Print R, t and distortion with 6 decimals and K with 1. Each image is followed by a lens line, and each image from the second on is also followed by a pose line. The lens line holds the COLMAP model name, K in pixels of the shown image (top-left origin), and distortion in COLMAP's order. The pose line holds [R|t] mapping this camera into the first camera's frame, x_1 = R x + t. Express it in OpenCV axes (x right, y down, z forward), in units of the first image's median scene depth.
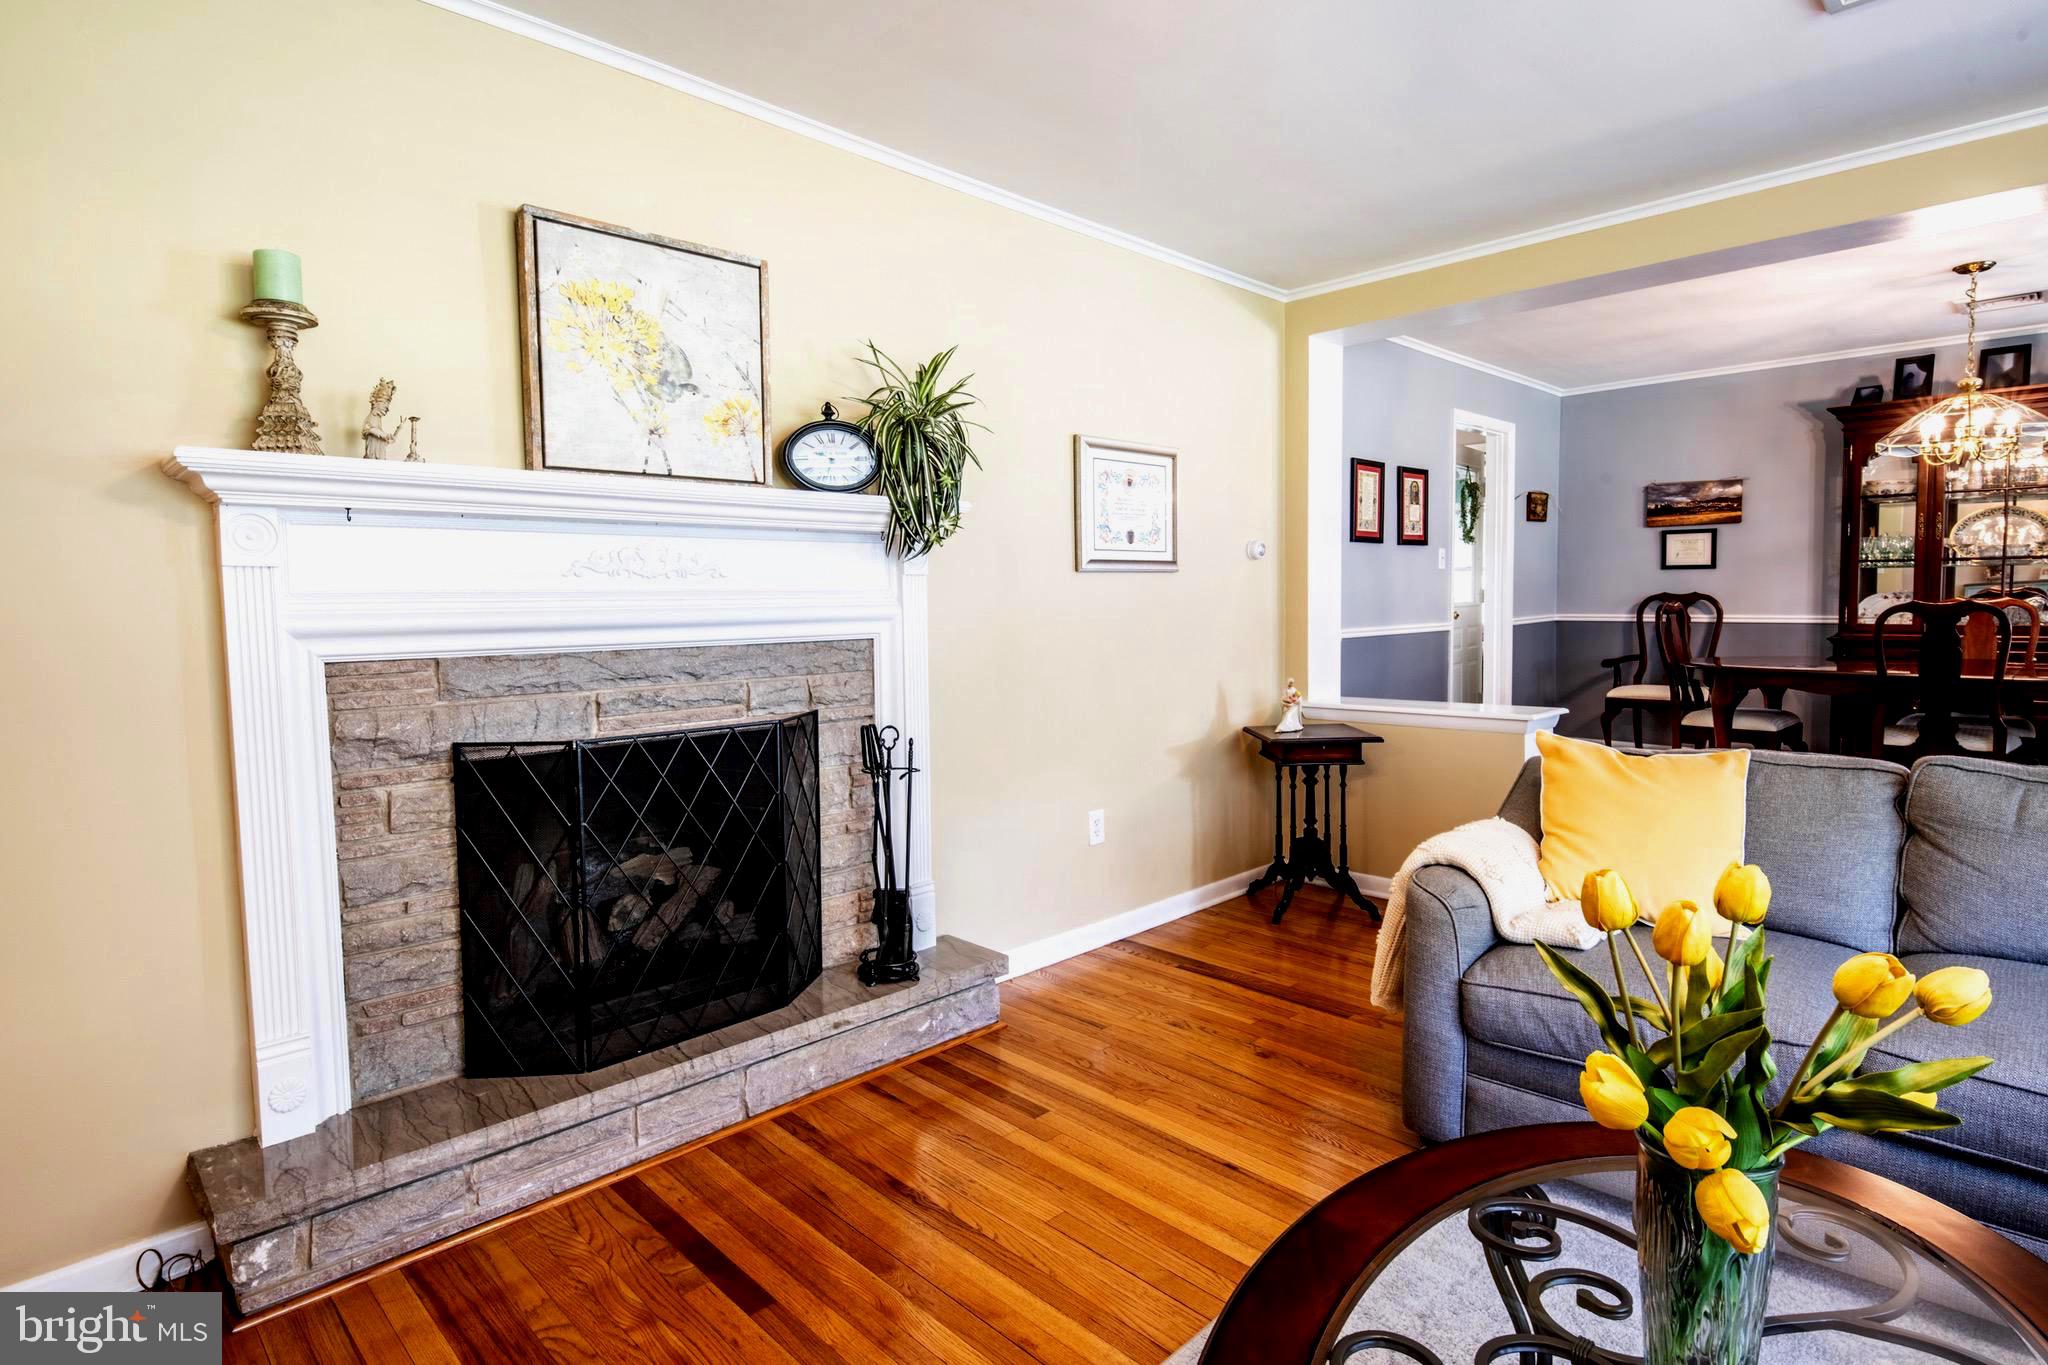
lens RADIAL K [[1057.7, 0, 1027.0], [0, 1057.7, 664.9], [0, 0, 1]] dist [0.000518, -0.006558]
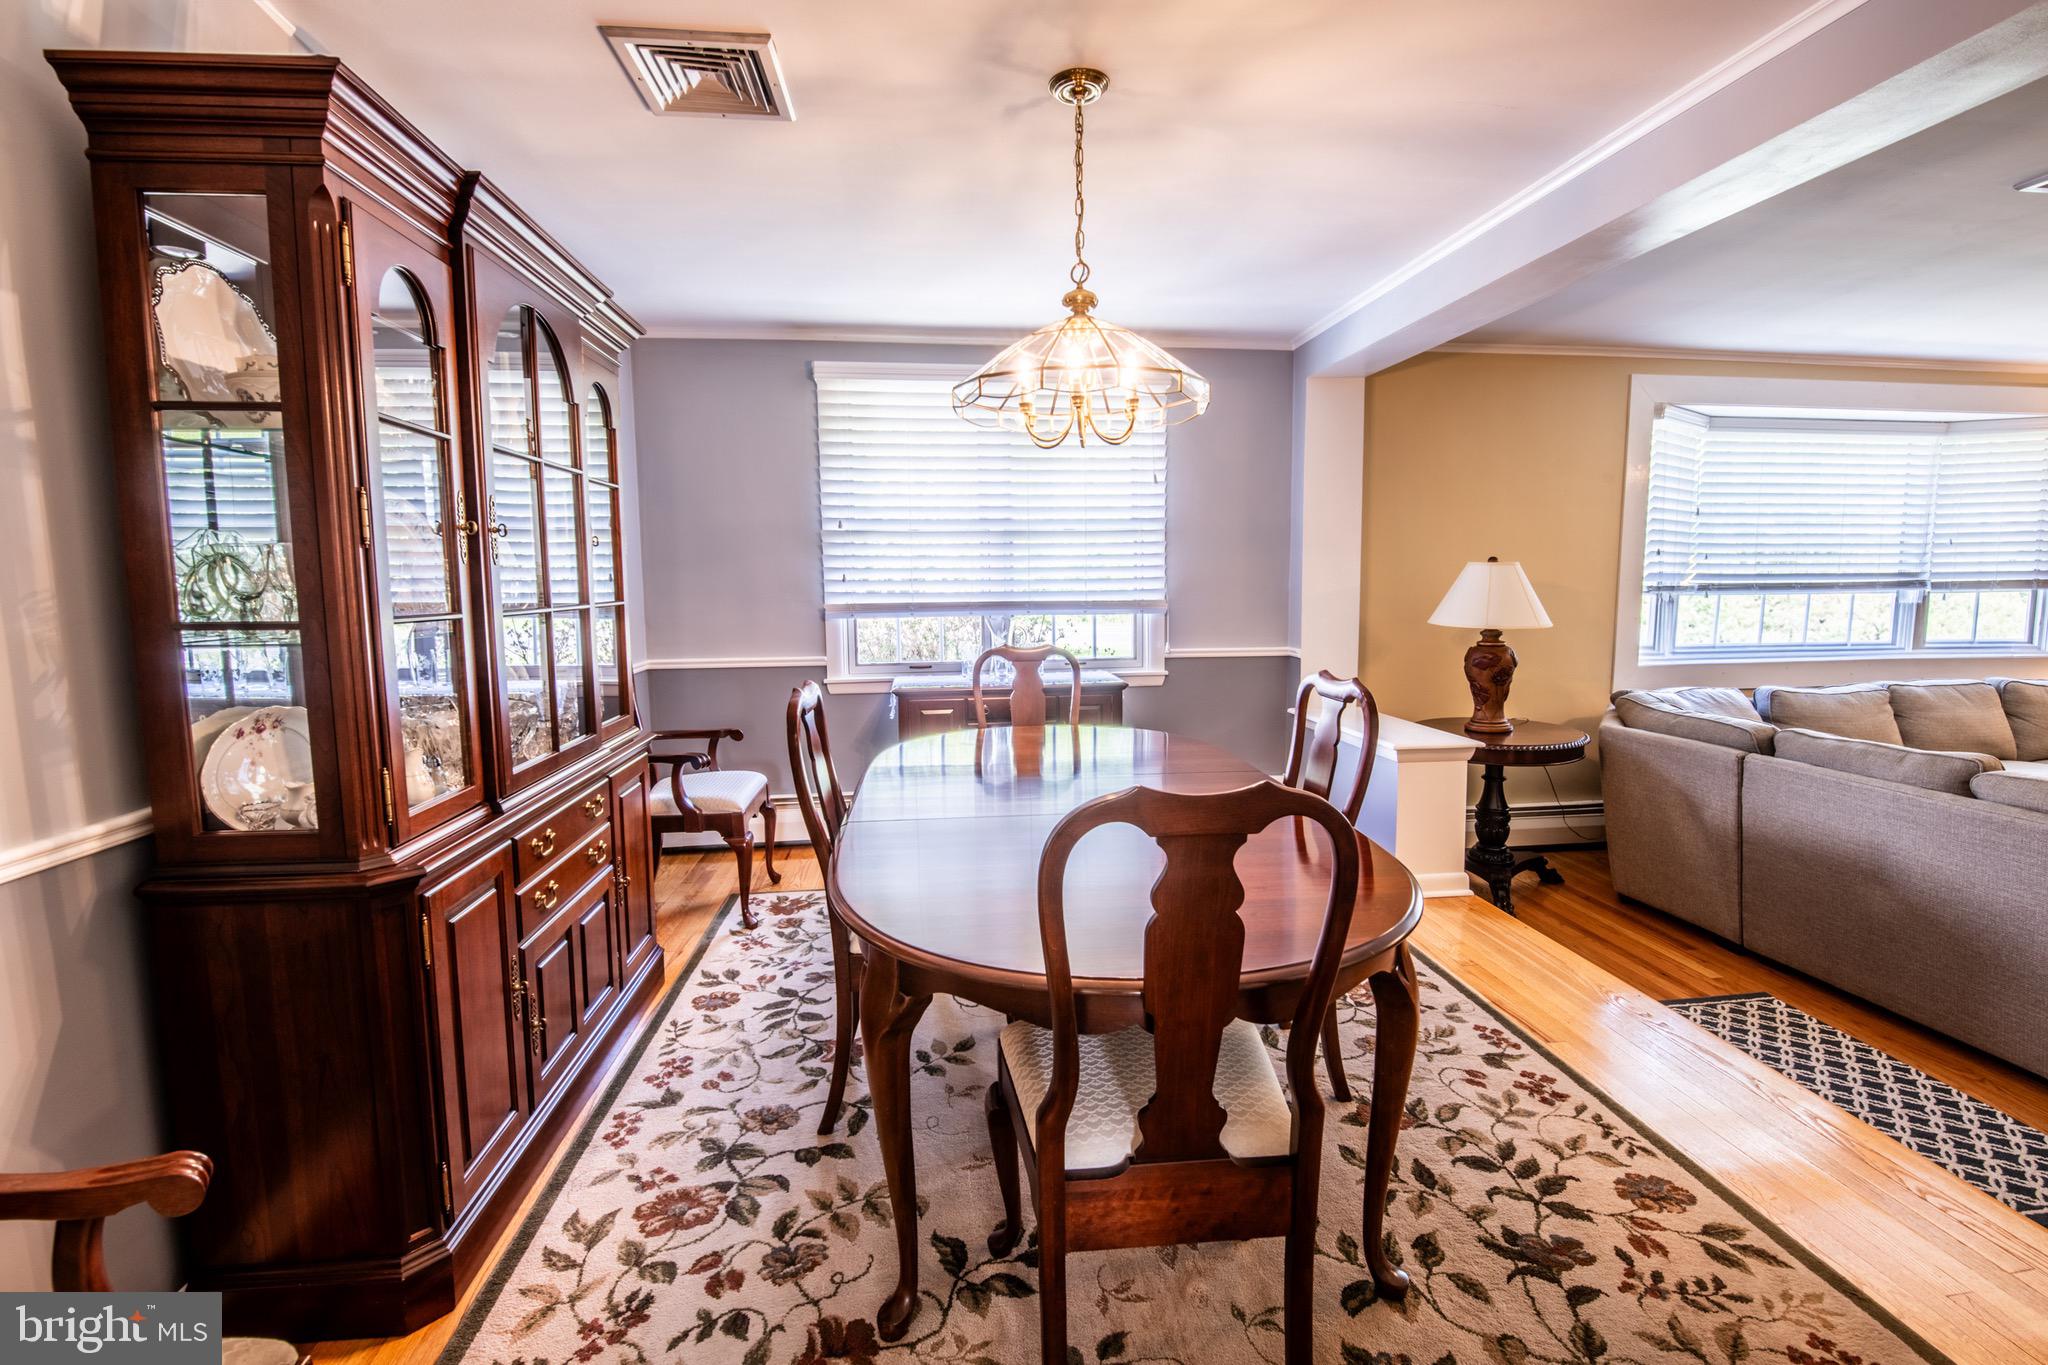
lens RADIAL K [[891.8, 0, 1024.1], [0, 891.8, 679.7], [0, 0, 1]] dist [-0.015576, -0.003417]
pose [[-0.789196, -0.040694, 0.612792, 0.417769], [0.064242, 0.986858, 0.148270, -0.093404], [-0.610772, 0.156381, -0.776210, 0.953678]]
